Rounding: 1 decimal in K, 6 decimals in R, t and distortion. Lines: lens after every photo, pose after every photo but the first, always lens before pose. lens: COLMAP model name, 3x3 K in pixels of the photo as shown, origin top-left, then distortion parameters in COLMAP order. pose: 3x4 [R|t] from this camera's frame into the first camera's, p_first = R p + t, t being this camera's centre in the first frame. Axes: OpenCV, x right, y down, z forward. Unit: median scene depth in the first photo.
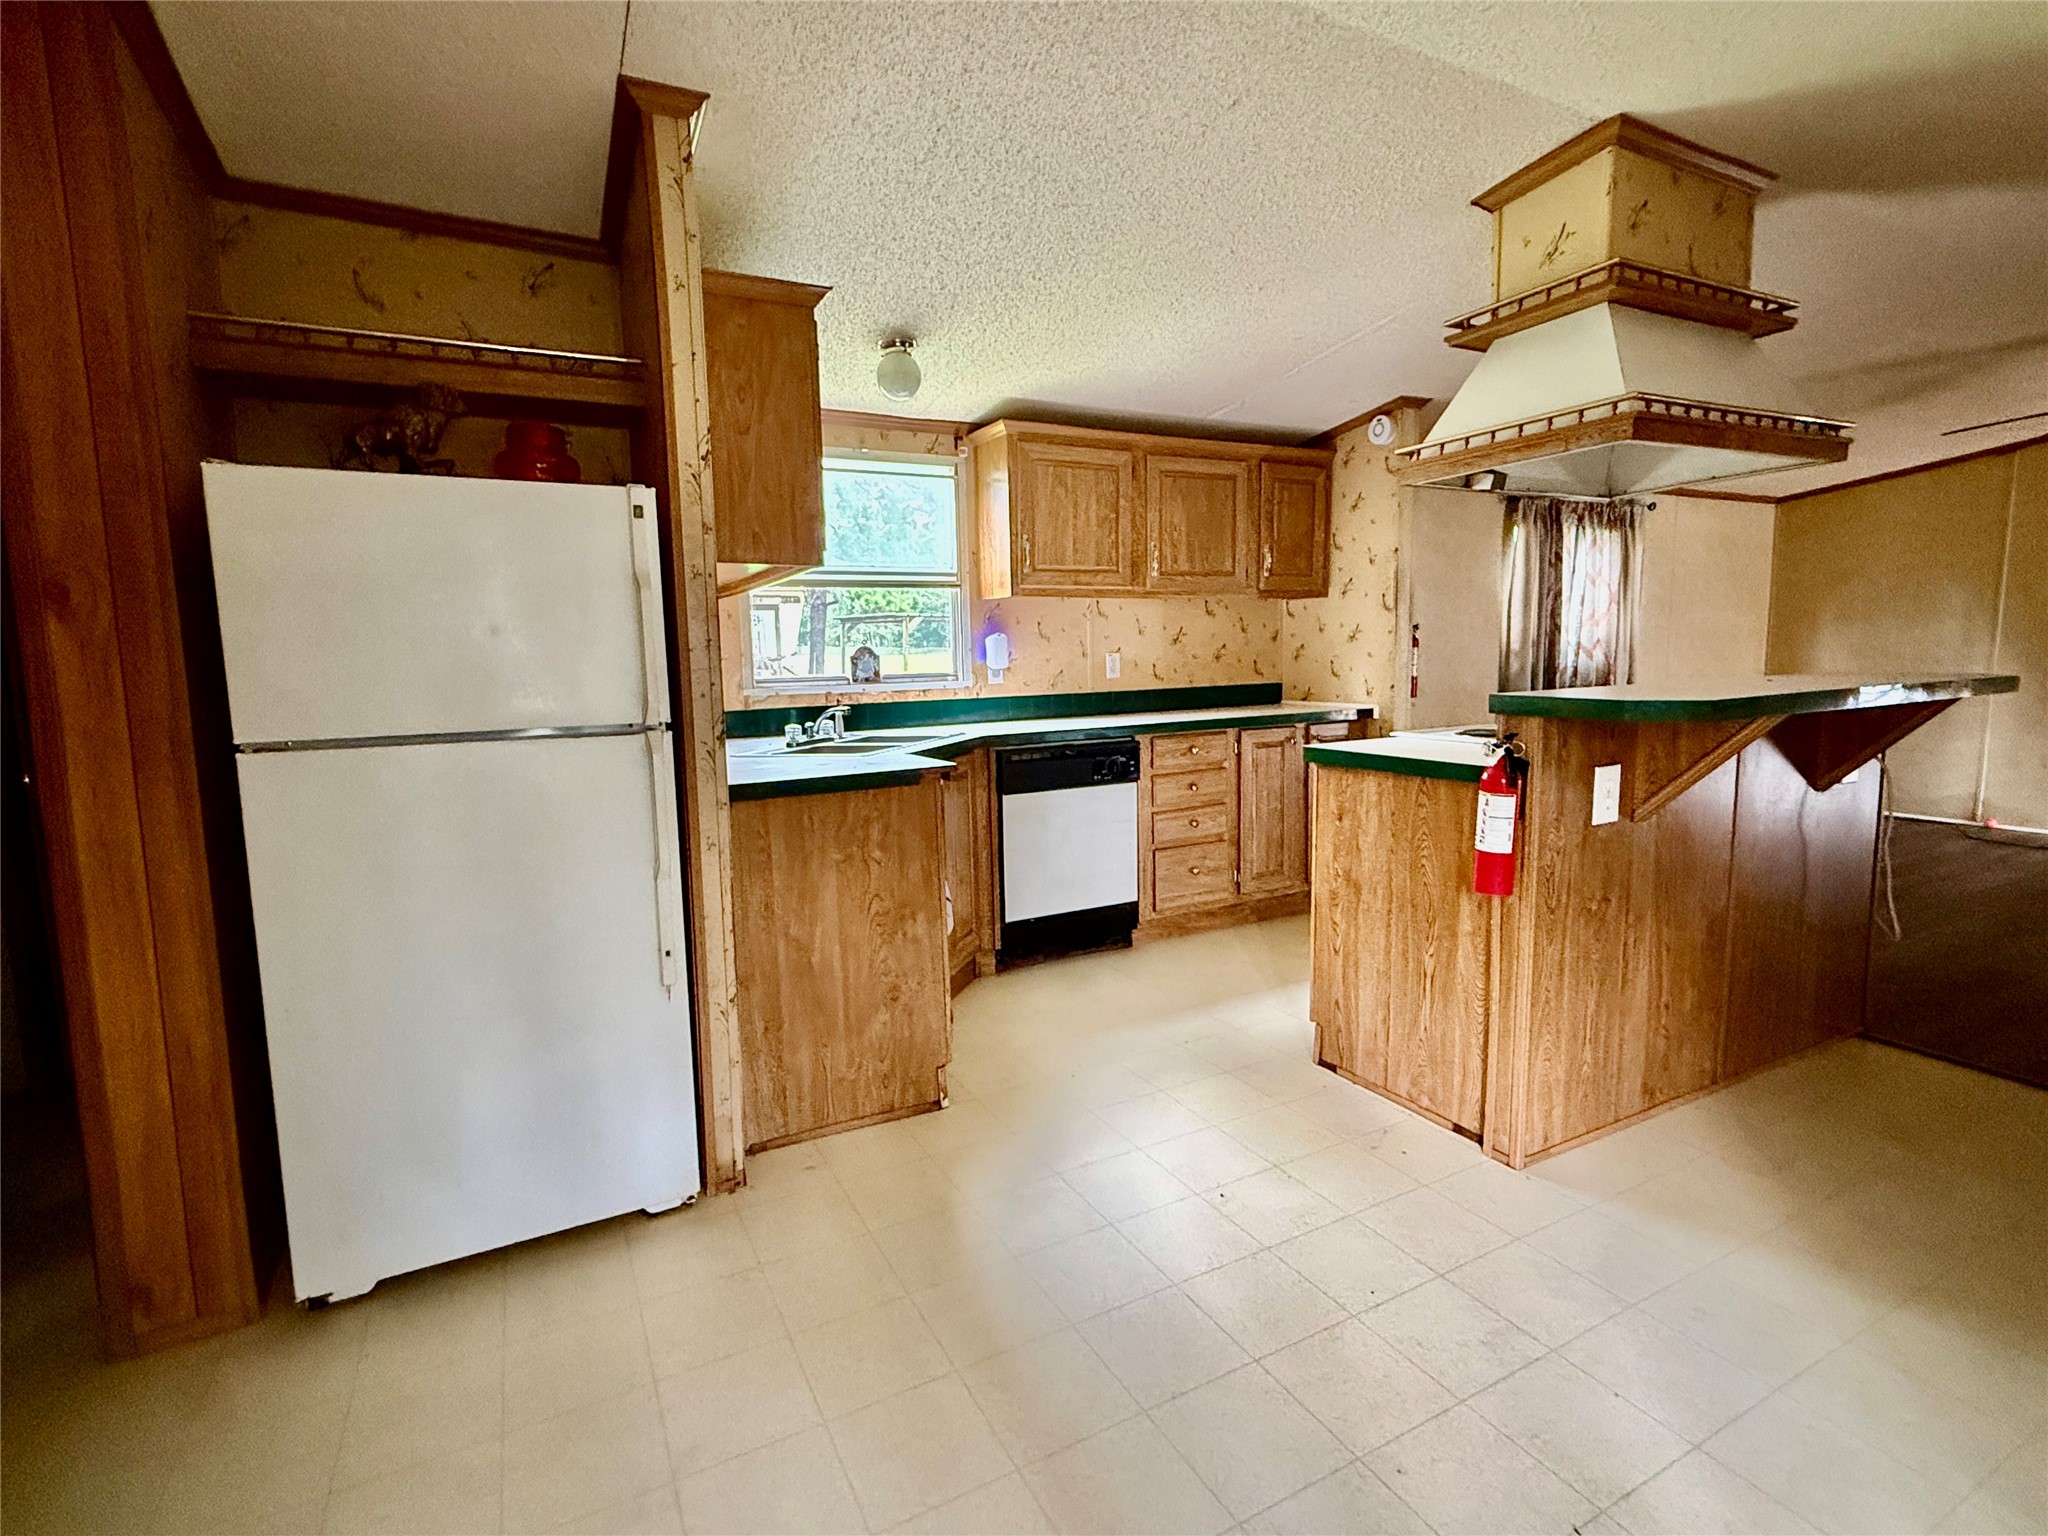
lens RADIAL K [[937.2, 0, 1022.1], [0, 937.2, 761.5], [0, 0, 1]] dist [0.000881, 0.000010]
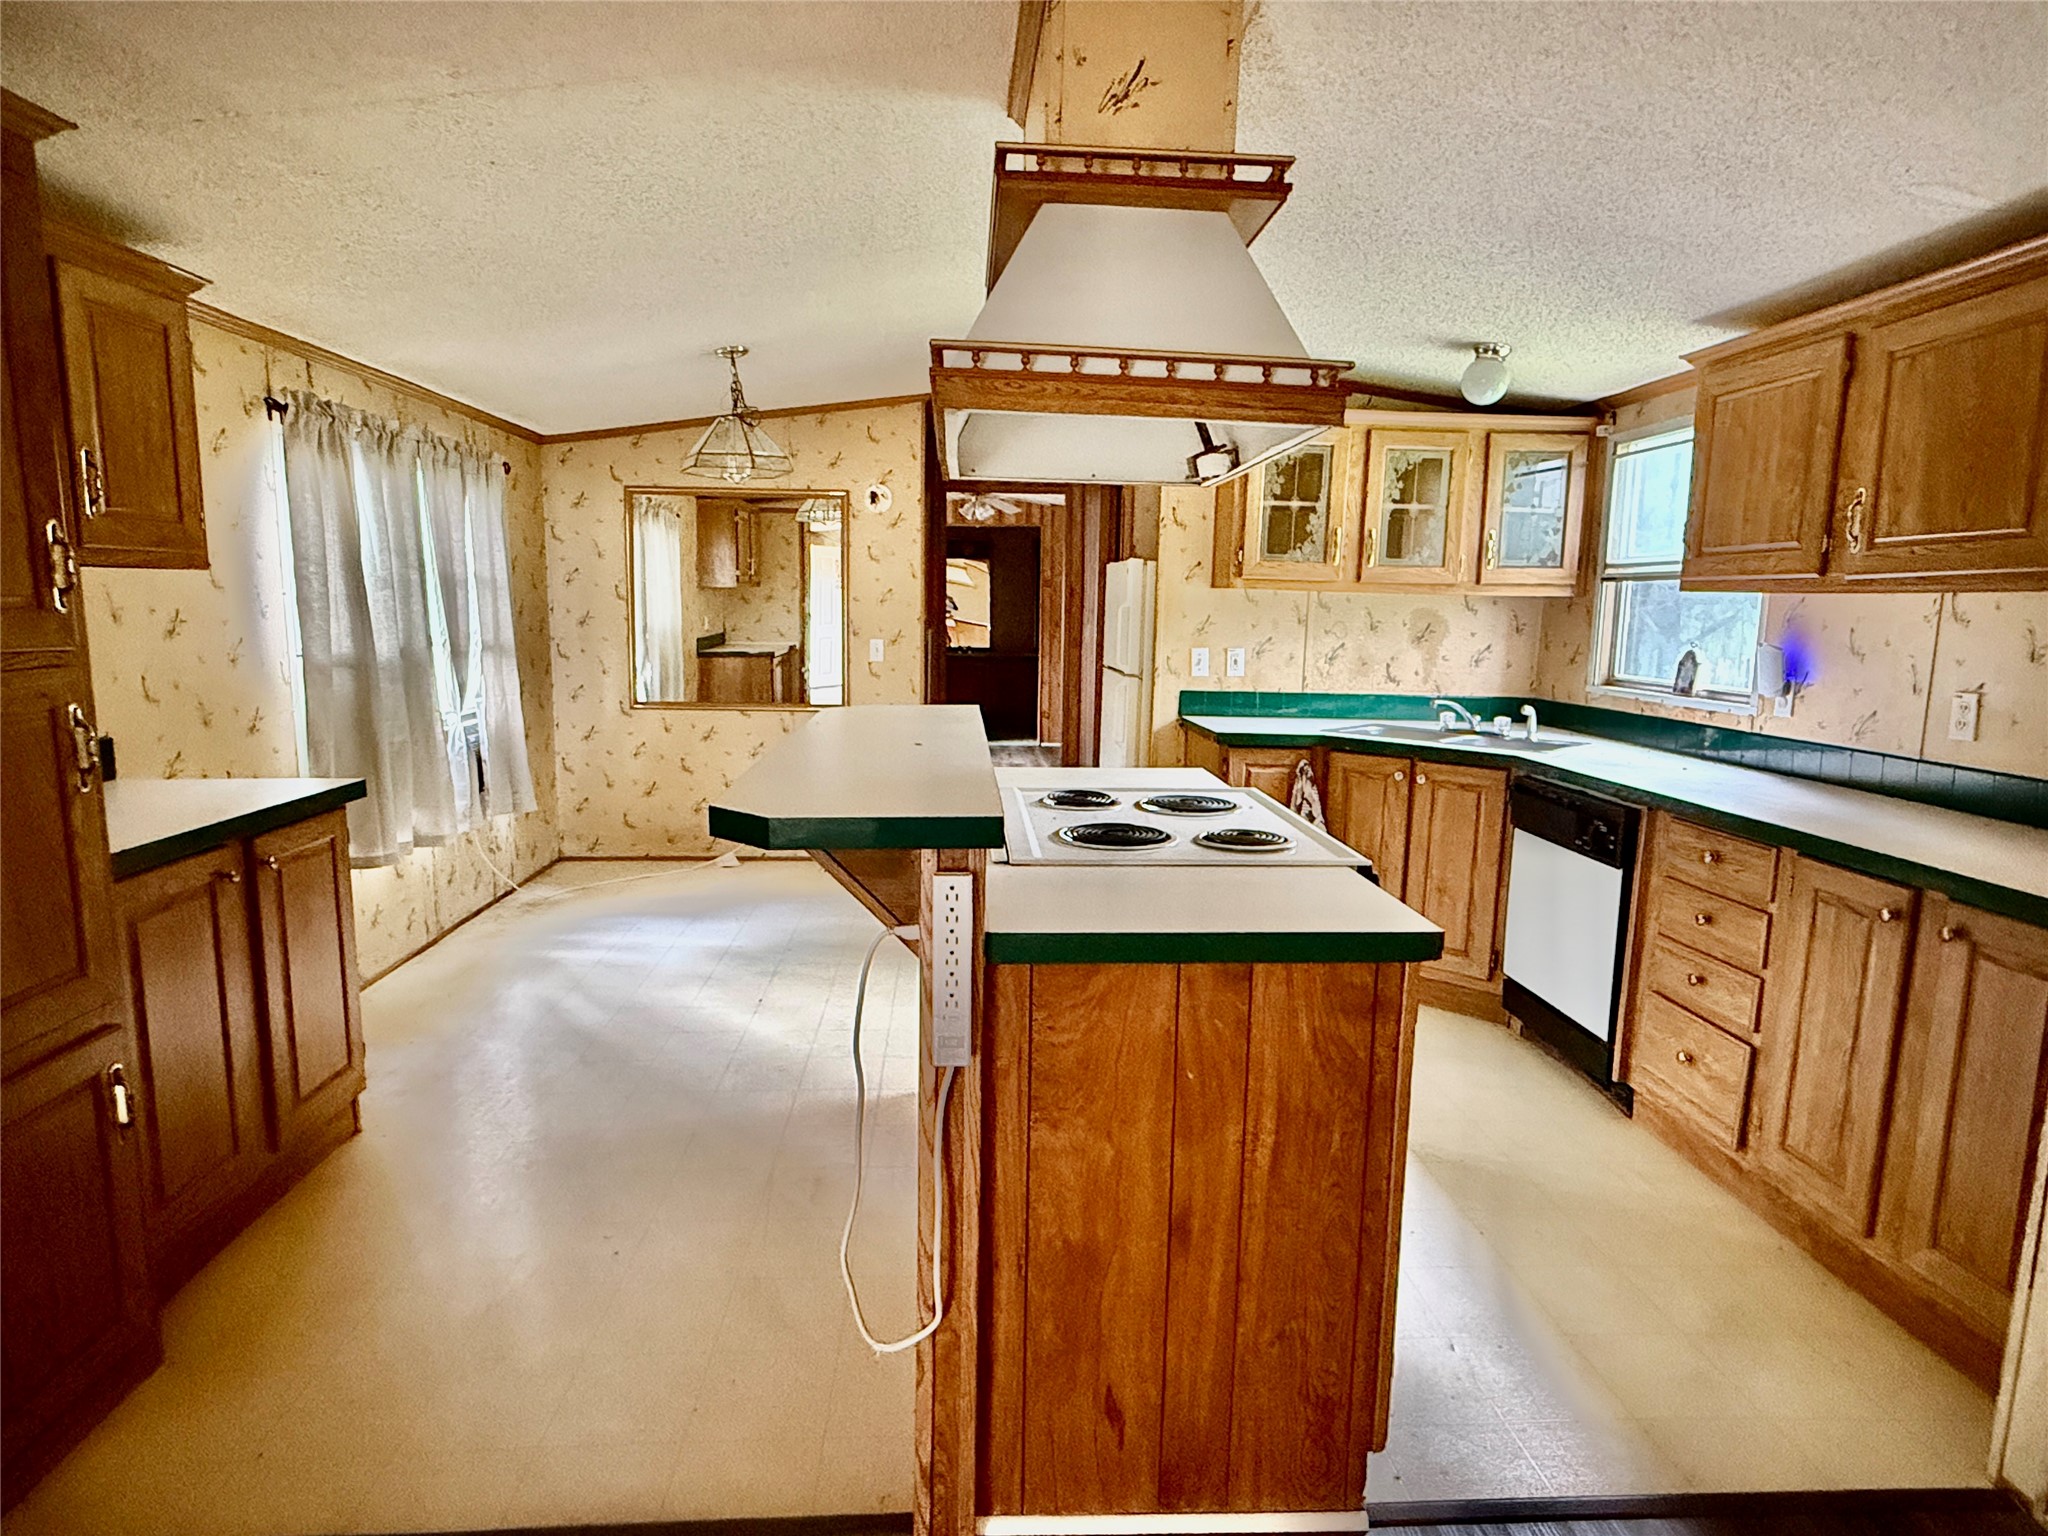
lens RADIAL K [[1143.7, 0, 1025.5], [0, 1143.7, 774.9], [0, 0, 1]] dist [0.000378, -0.002623]
pose [[-0.385078, 0.157986, -0.909261, 0.983822], [-0.107475, 0.970858, 0.214205, -0.168925], [0.916605, 0.180209, -0.356876, 0.846769]]
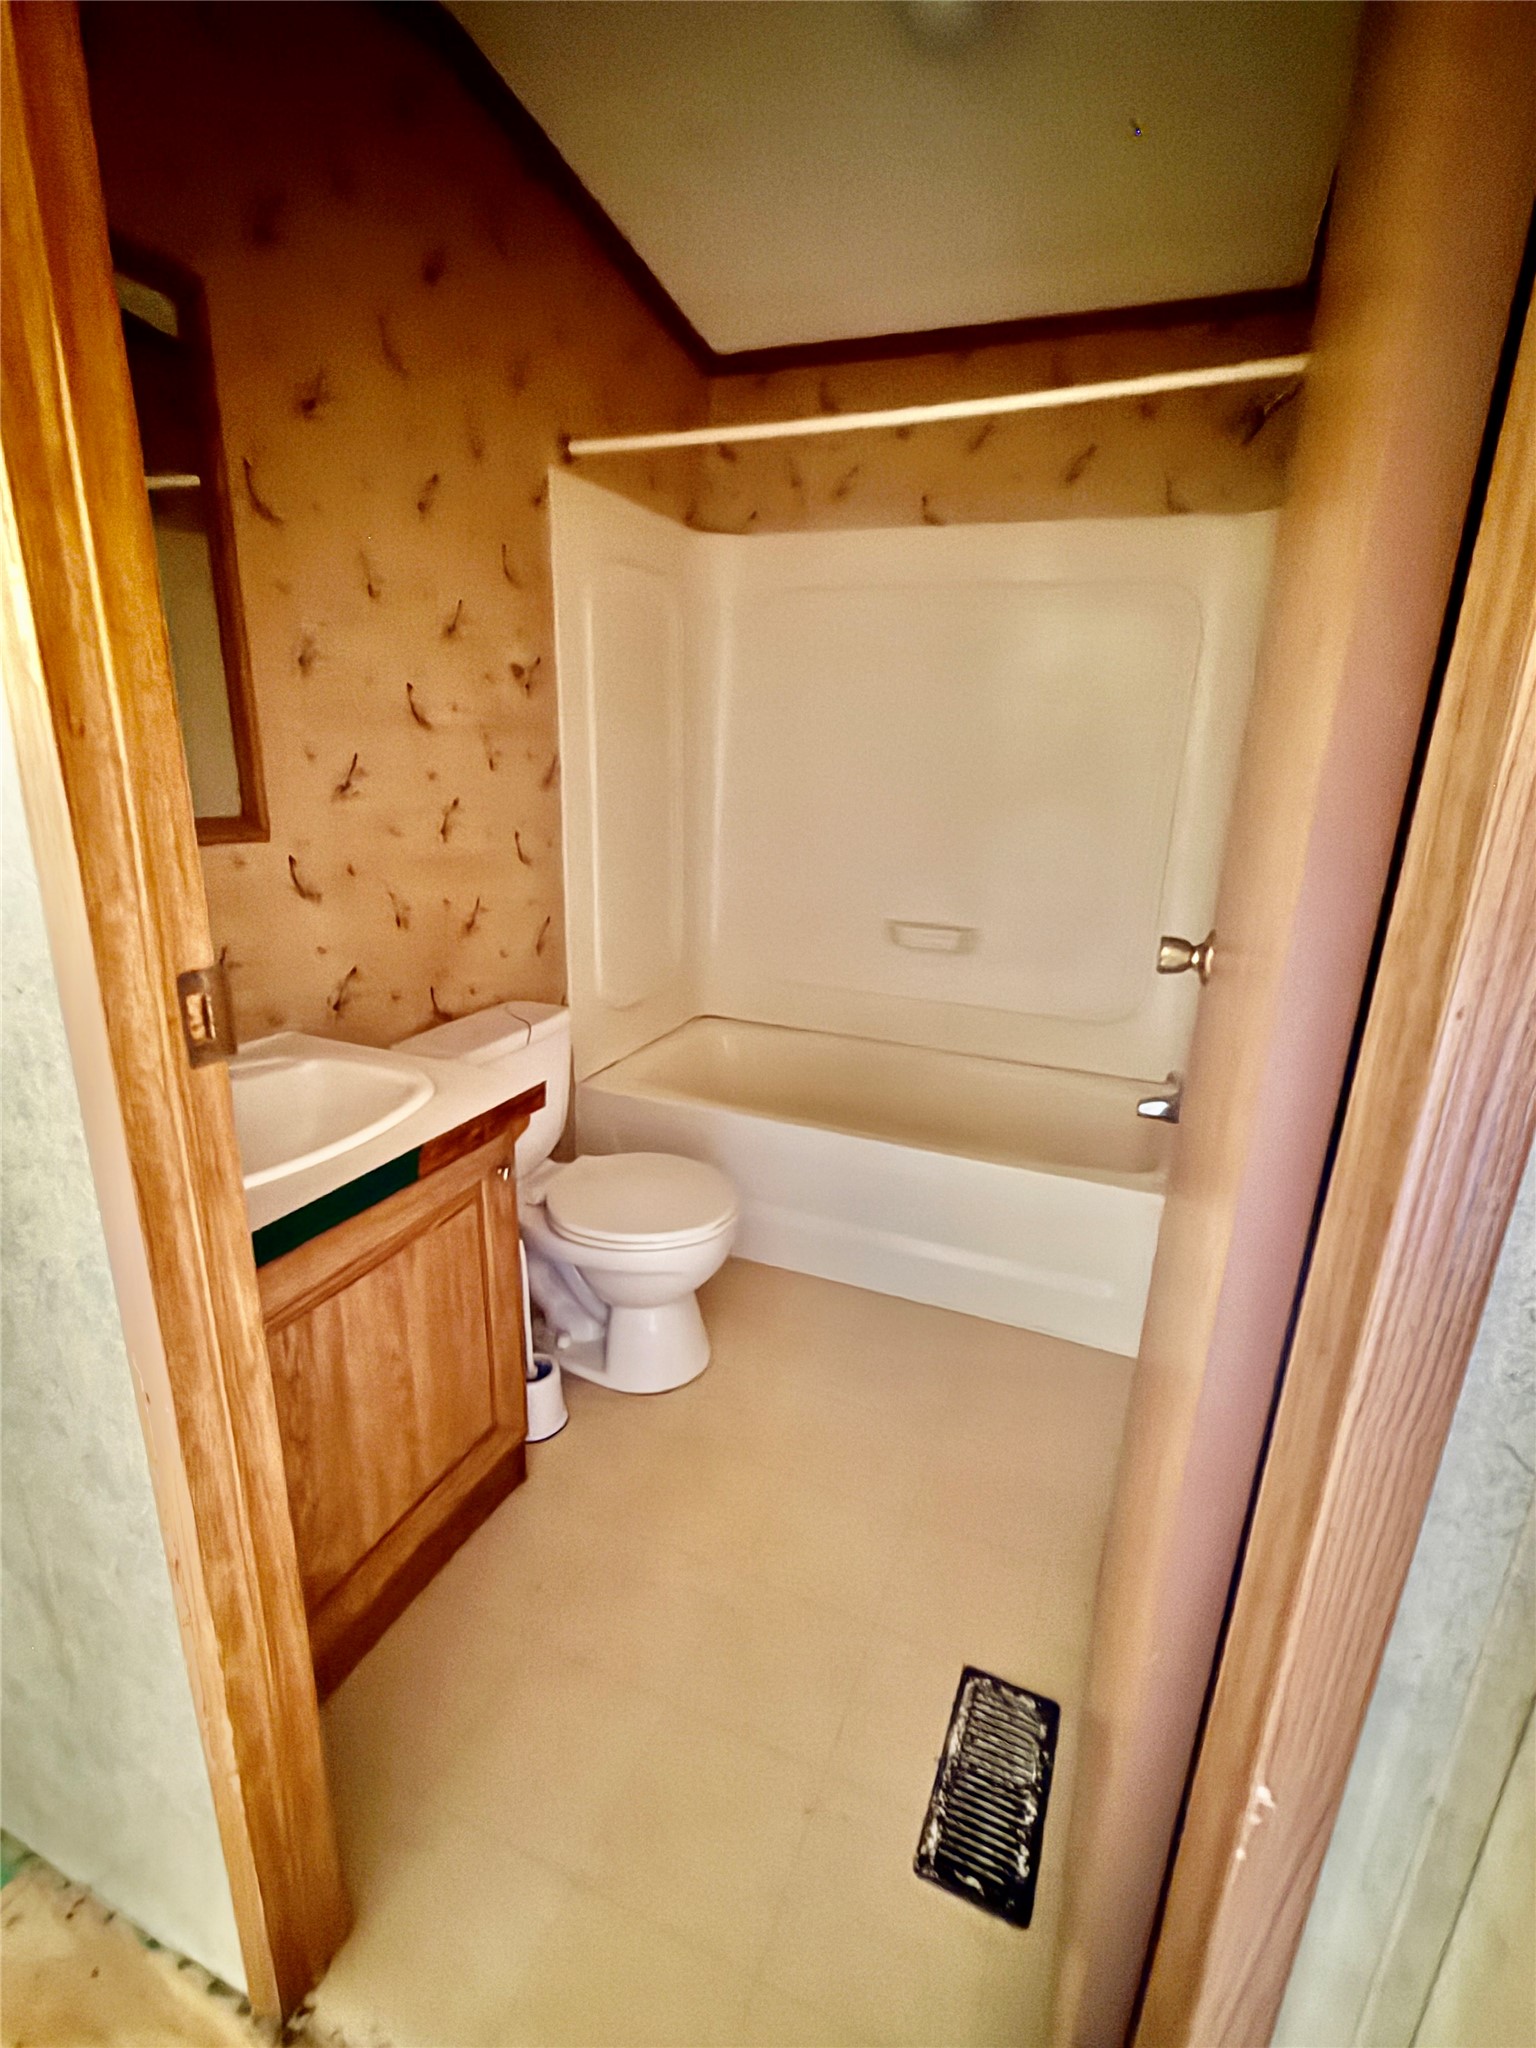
lens RADIAL K [[937.2, 0, 765.1], [0, 937.2, 1023.6], [0, 0, 1]] dist [0.000881, 0.000010]
pose [[-0.761106, 0.188575, -0.620610, 0.621521], [-0.085903, 0.919071, 0.384615, -0.116237], [0.642913, 0.346045, -0.683312, 0.466769]]
